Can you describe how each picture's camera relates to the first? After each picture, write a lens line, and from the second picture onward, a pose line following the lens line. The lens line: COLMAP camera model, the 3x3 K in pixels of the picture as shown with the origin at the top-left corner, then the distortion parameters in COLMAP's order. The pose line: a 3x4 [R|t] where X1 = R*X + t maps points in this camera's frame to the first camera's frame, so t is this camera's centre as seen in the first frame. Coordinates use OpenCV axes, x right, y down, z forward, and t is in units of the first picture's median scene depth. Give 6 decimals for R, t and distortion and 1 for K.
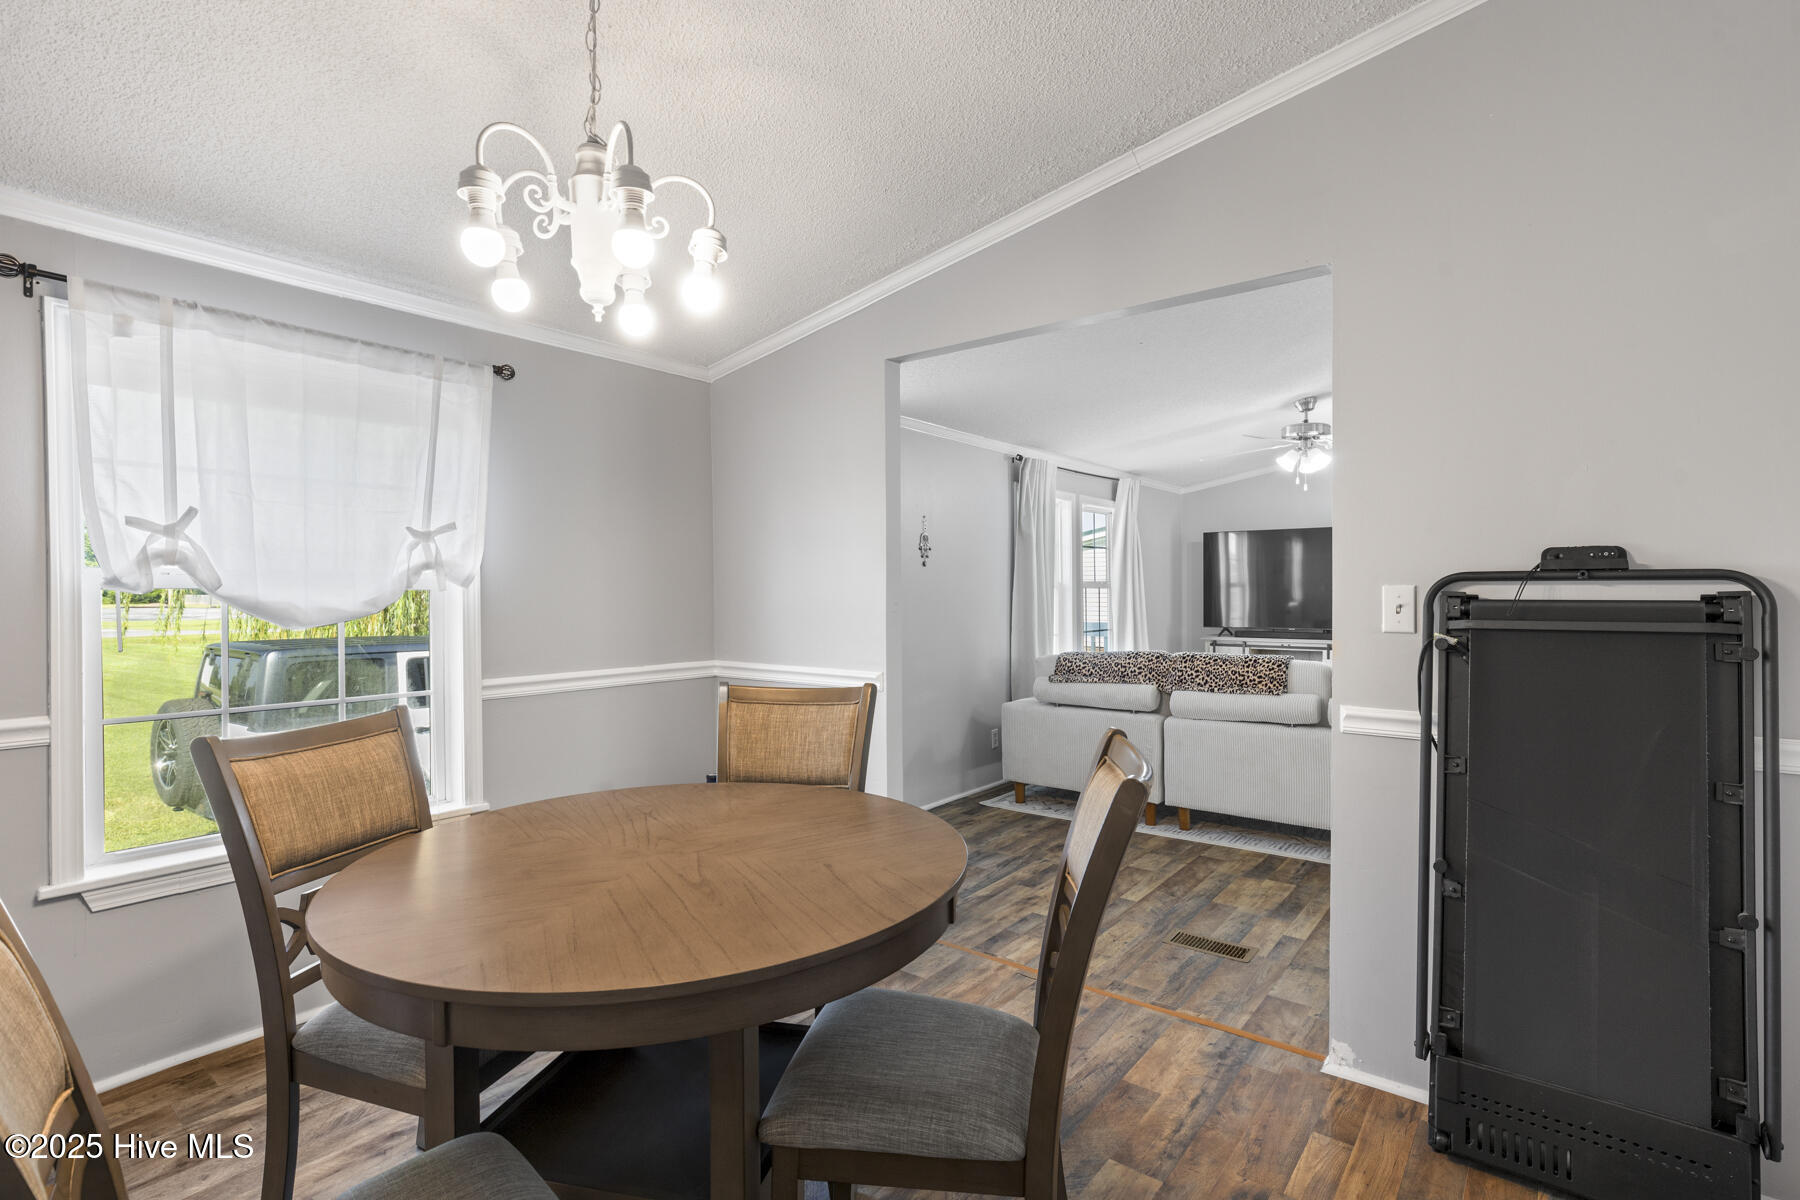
lens RADIAL K [[880.3, 0, 908.4], [0, 880.3, 585.8], [0, 0, 1]] dist [0.081118, 0.000053]
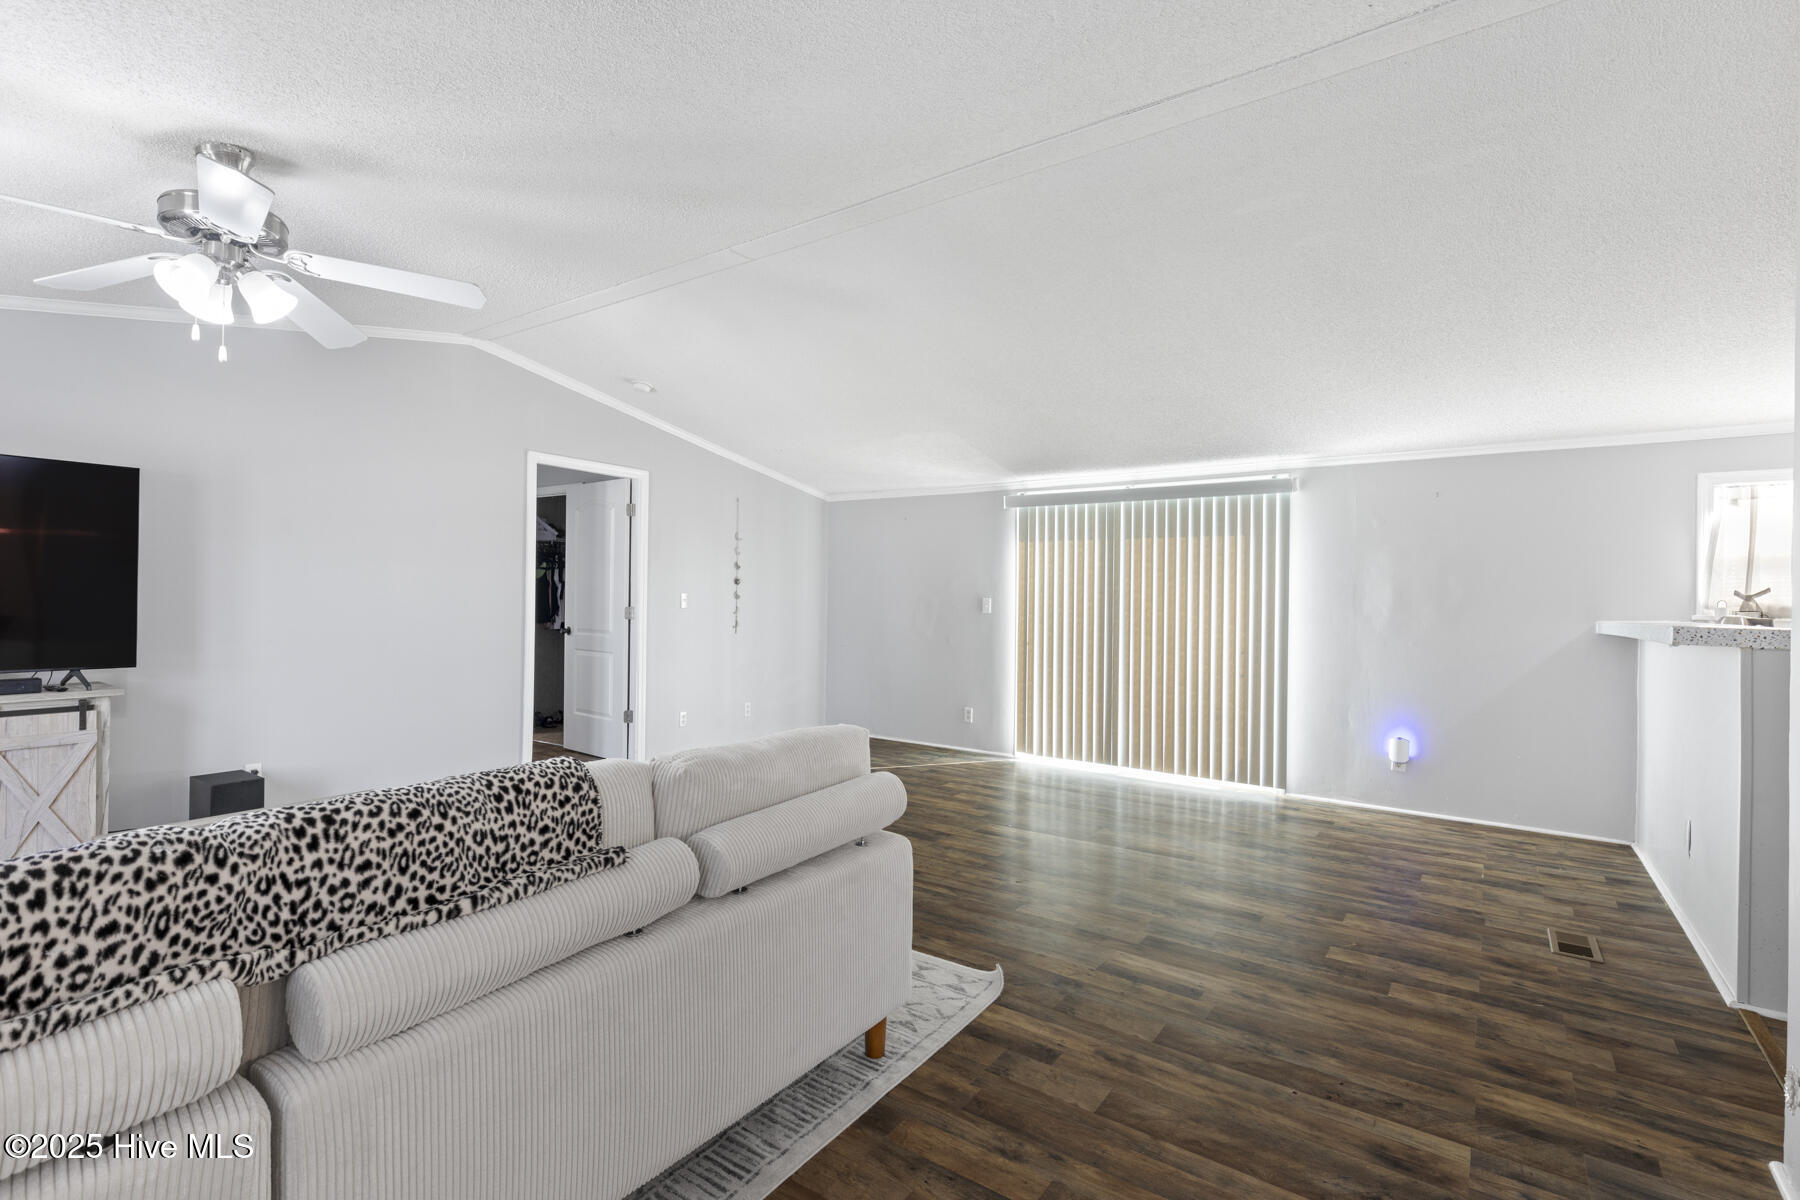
lens RADIAL K [[862.0, 0, 890.7], [0, 862.0, 599.7], [0, 0, 1]] dist [0.000840, -0.000458]
pose [[0.004807, 0.001150, 0.999988, 0.023840], [-0.016163, 0.999869, -0.001072, 0.003092], [-0.999858, -0.016157, 0.004825, 0.511387]]
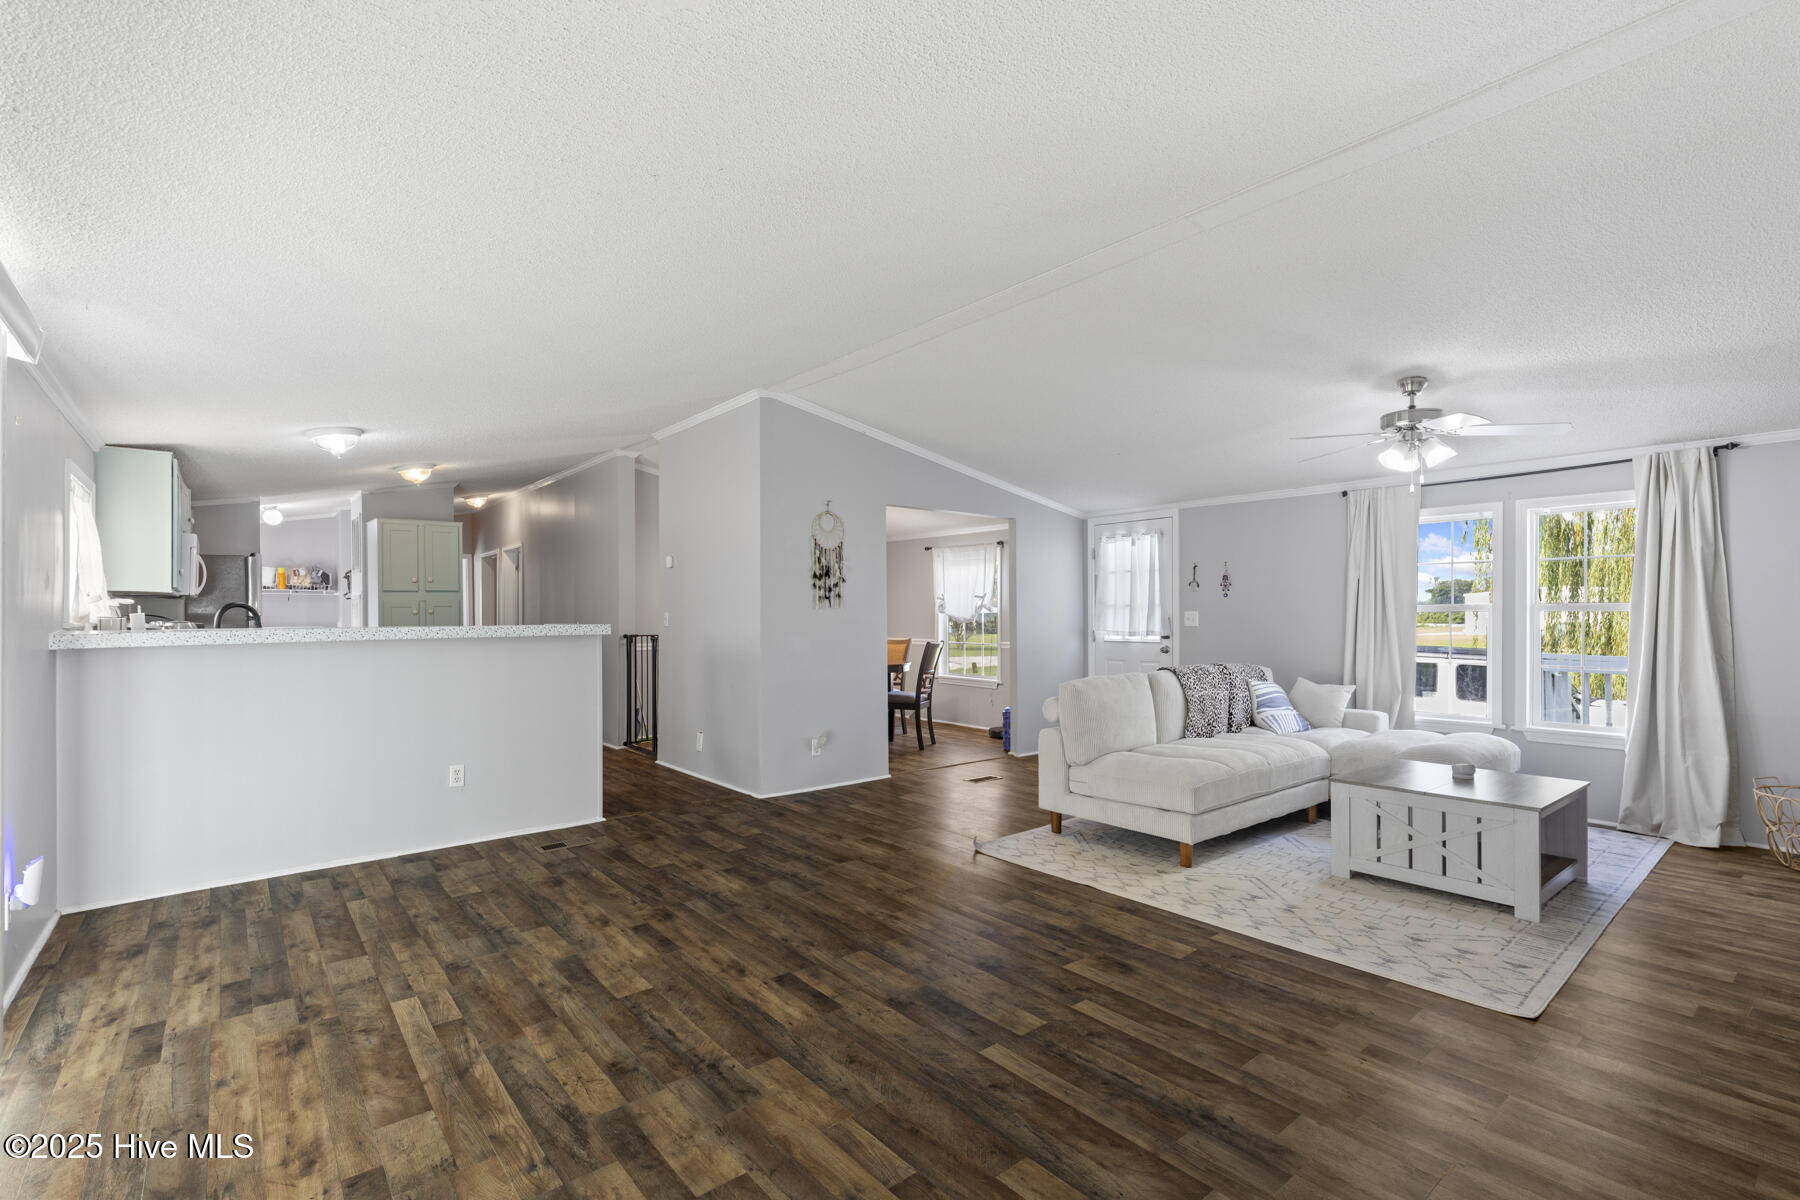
lens RADIAL K [[836.1, 0, 900.0], [0, 836.1, 600.0], [0, 0, 1]] dist [0.003581, 0.000059]
pose [[-0.266287, -0.012604, -0.963811, 0.983158], [0.005694, 0.999876, -0.014649, 0.000134], [0.963877, -0.009389, -0.266182, 0.572114]]
